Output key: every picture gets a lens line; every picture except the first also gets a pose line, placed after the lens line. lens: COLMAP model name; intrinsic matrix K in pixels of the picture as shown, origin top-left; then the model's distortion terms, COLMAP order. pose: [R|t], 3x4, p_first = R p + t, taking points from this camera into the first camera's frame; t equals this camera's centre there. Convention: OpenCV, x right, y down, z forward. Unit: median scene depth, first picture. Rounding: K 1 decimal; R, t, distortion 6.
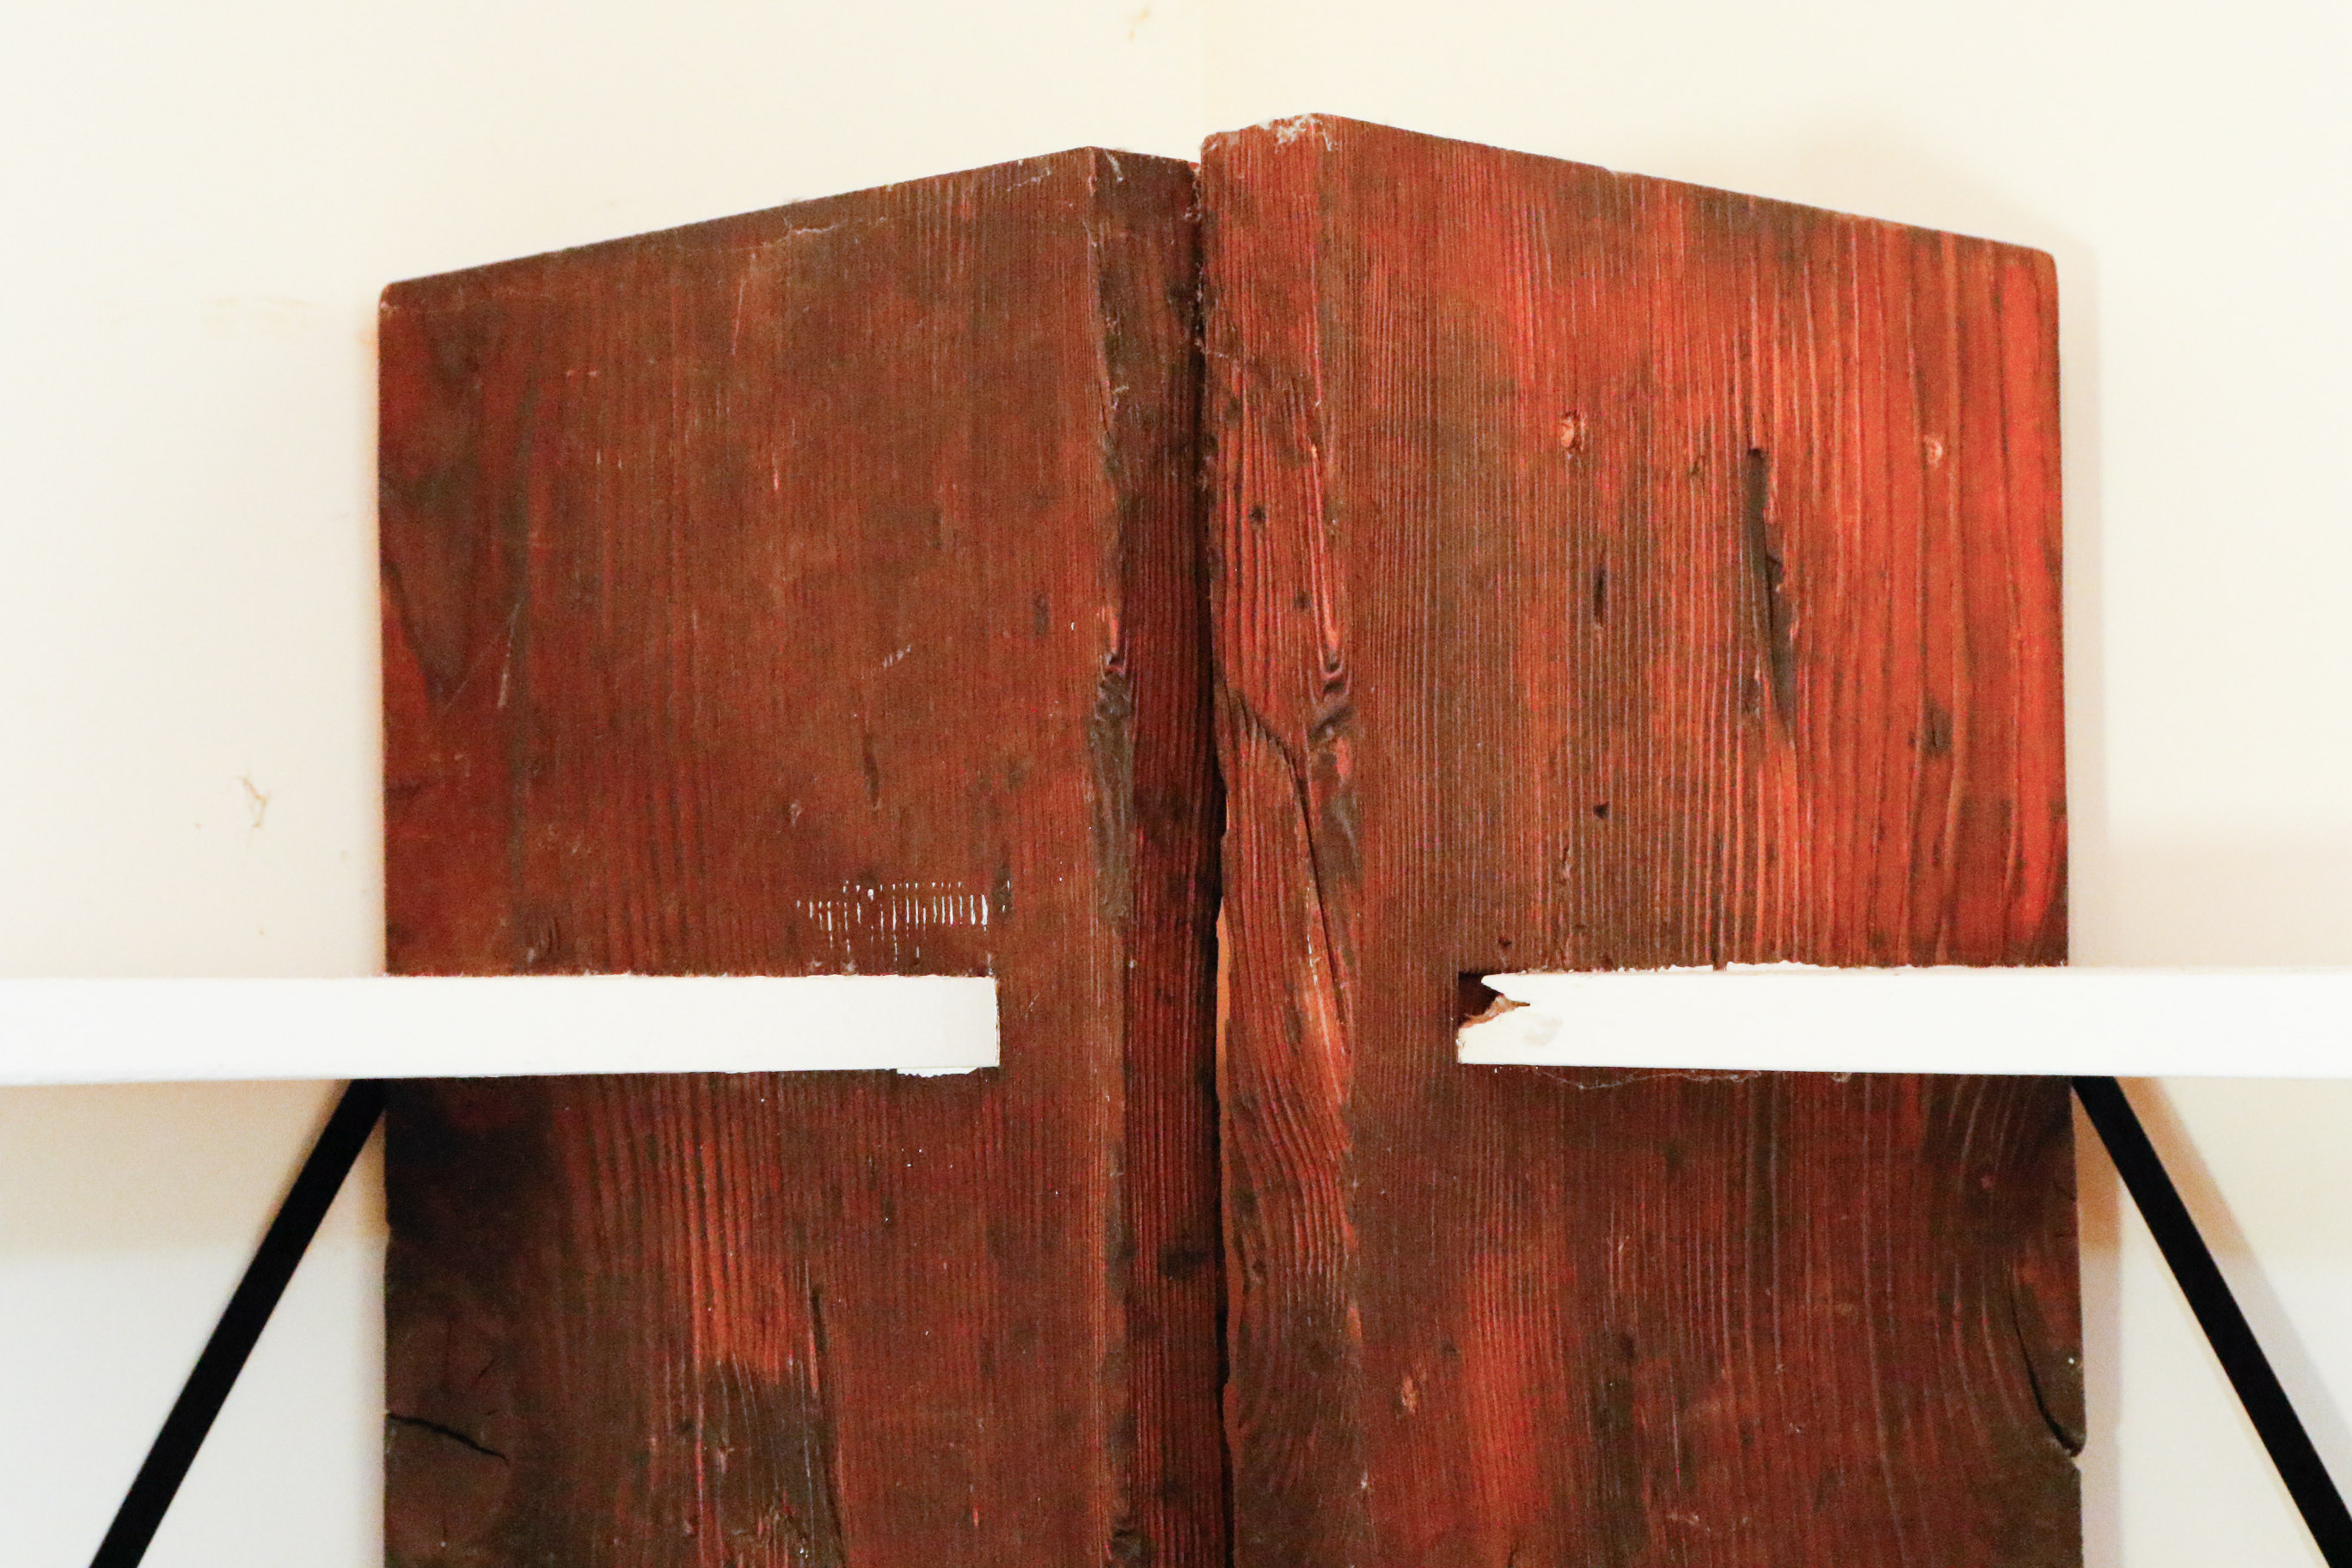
lens RADIAL K [[4558.1, 0, 1176.0], [0, 4558.1, 784.0], [0, 0, 1]] dist [0.018582, -0.016804]
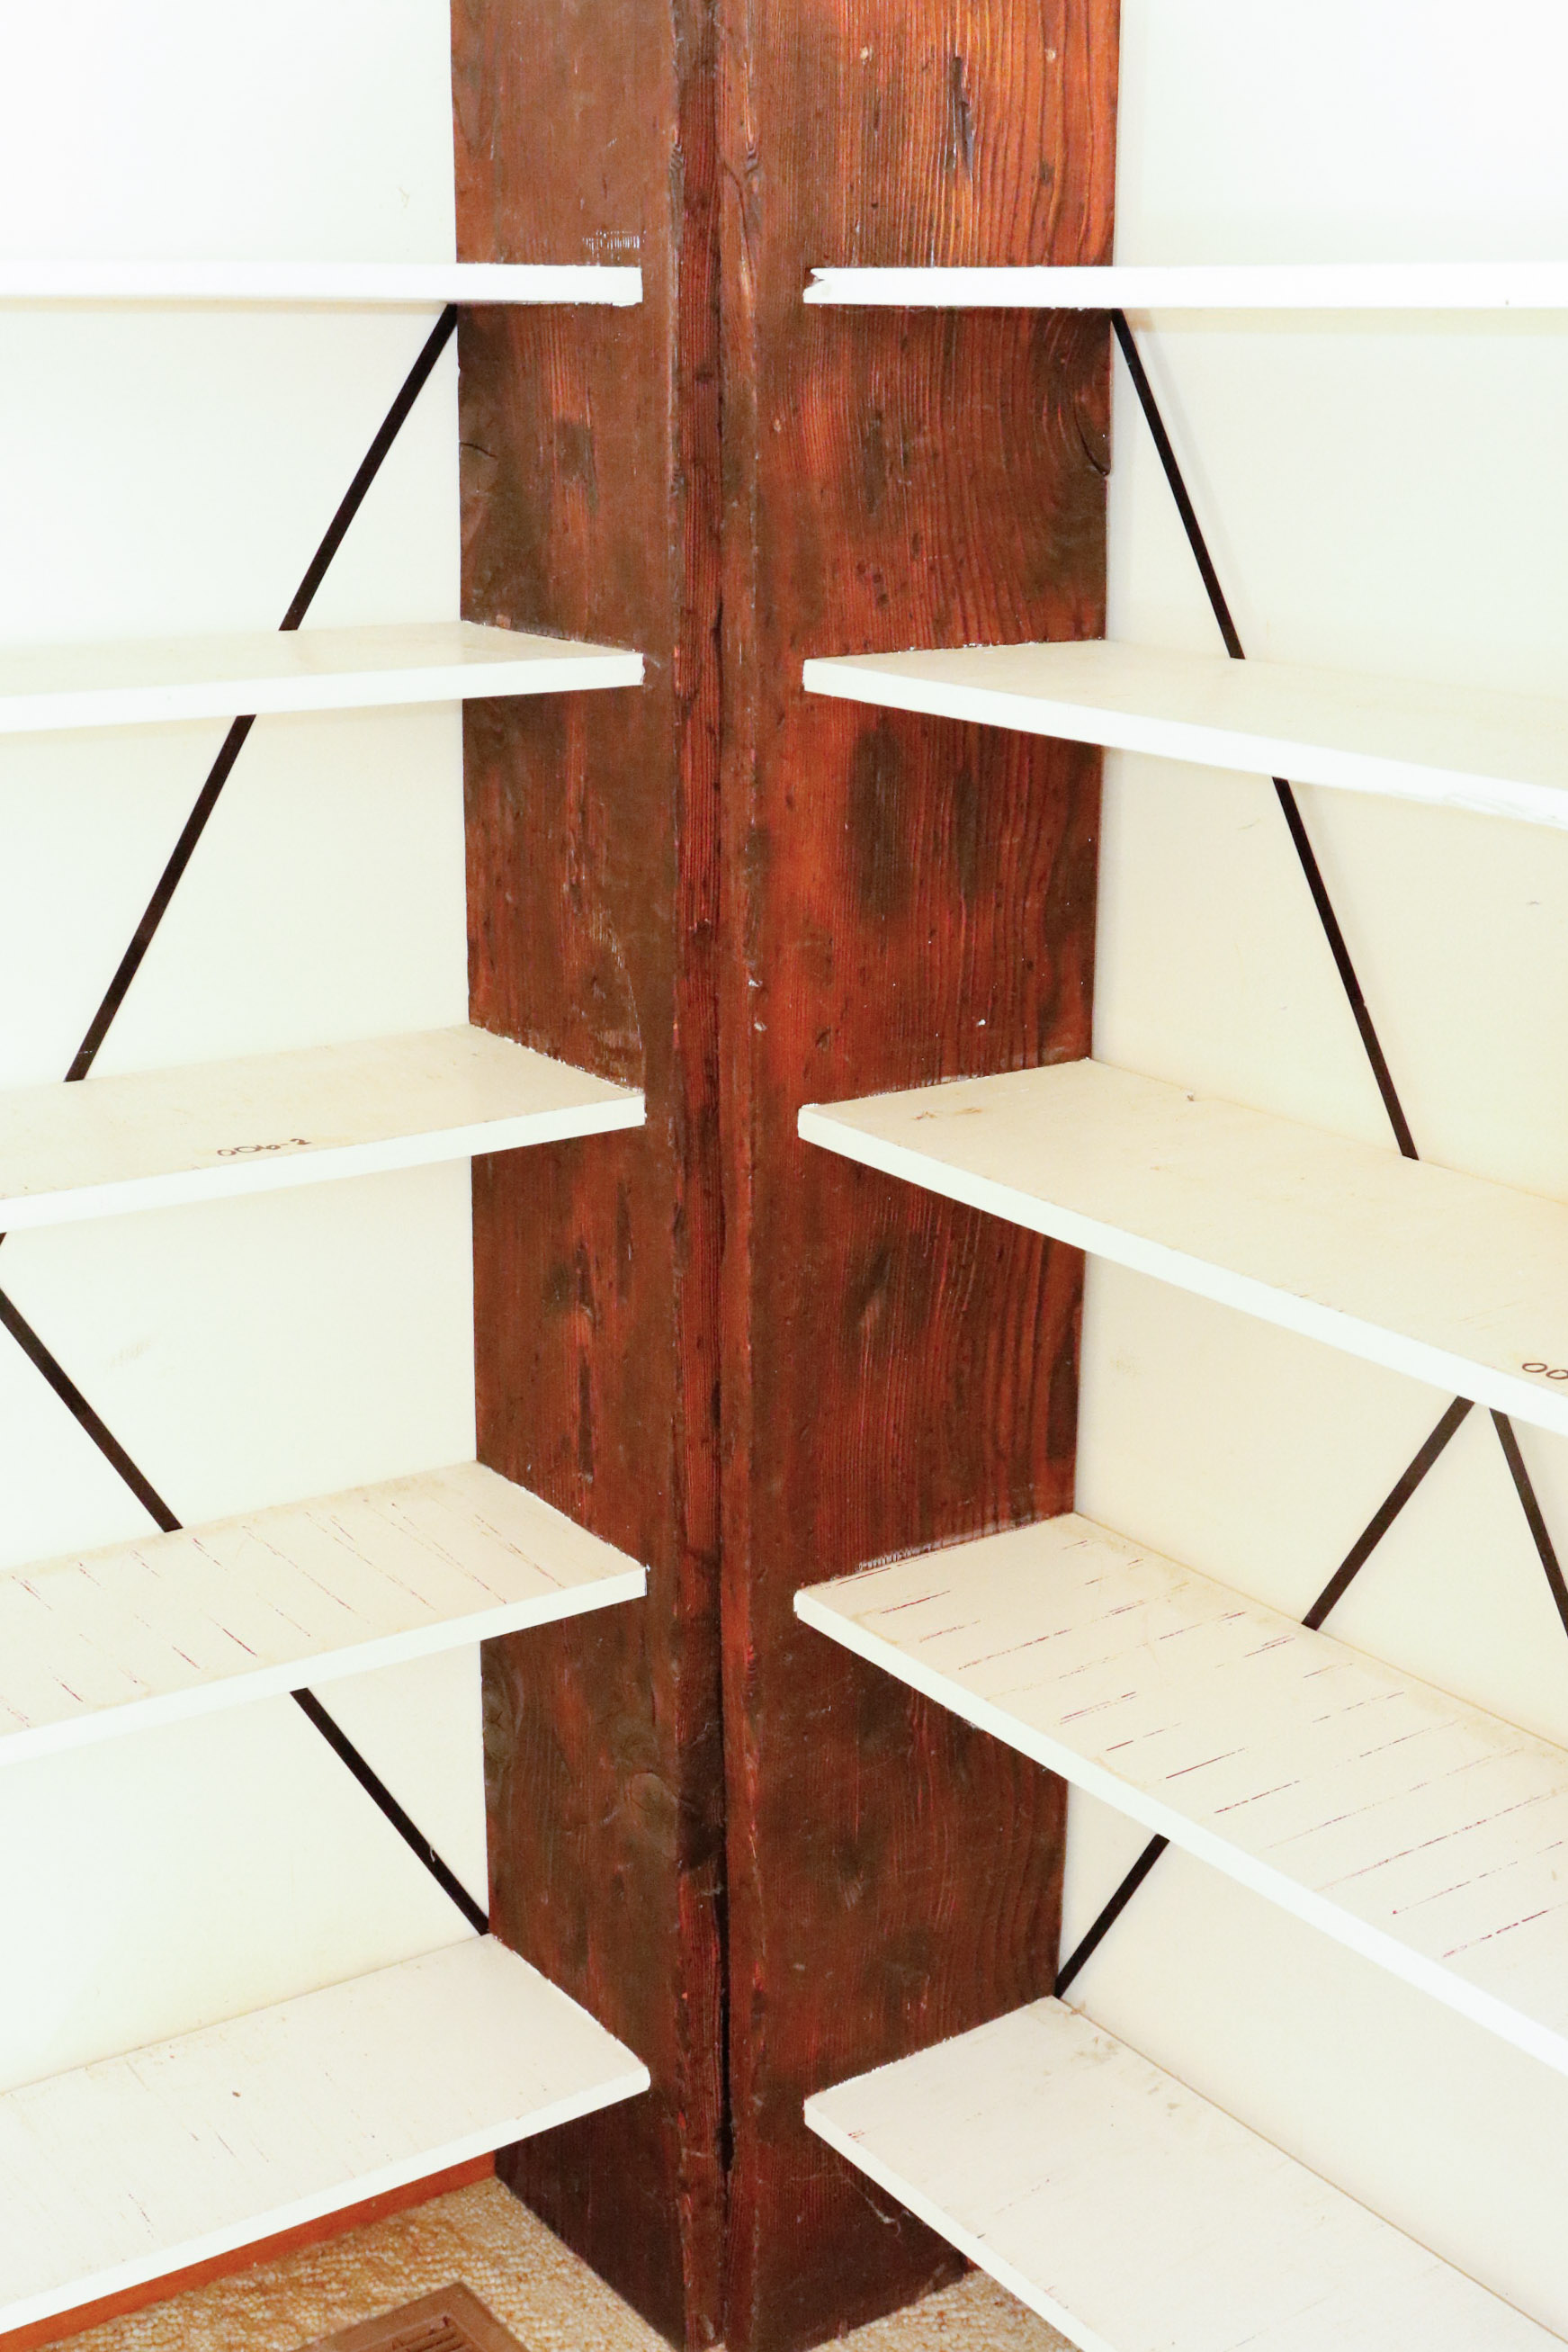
lens RADIAL K [[3004.2, 0, 784.0], [0, 3004.2, 1176.0], [0, 0, 1]] dist [-0.094711, 0.063478]
pose [[0.982514, 0.066710, -0.173828, 0.370795], [-0.007992, 0.947859, 0.318589, -0.009783], [0.186017, -0.311629, 0.931818, -0.756607]]
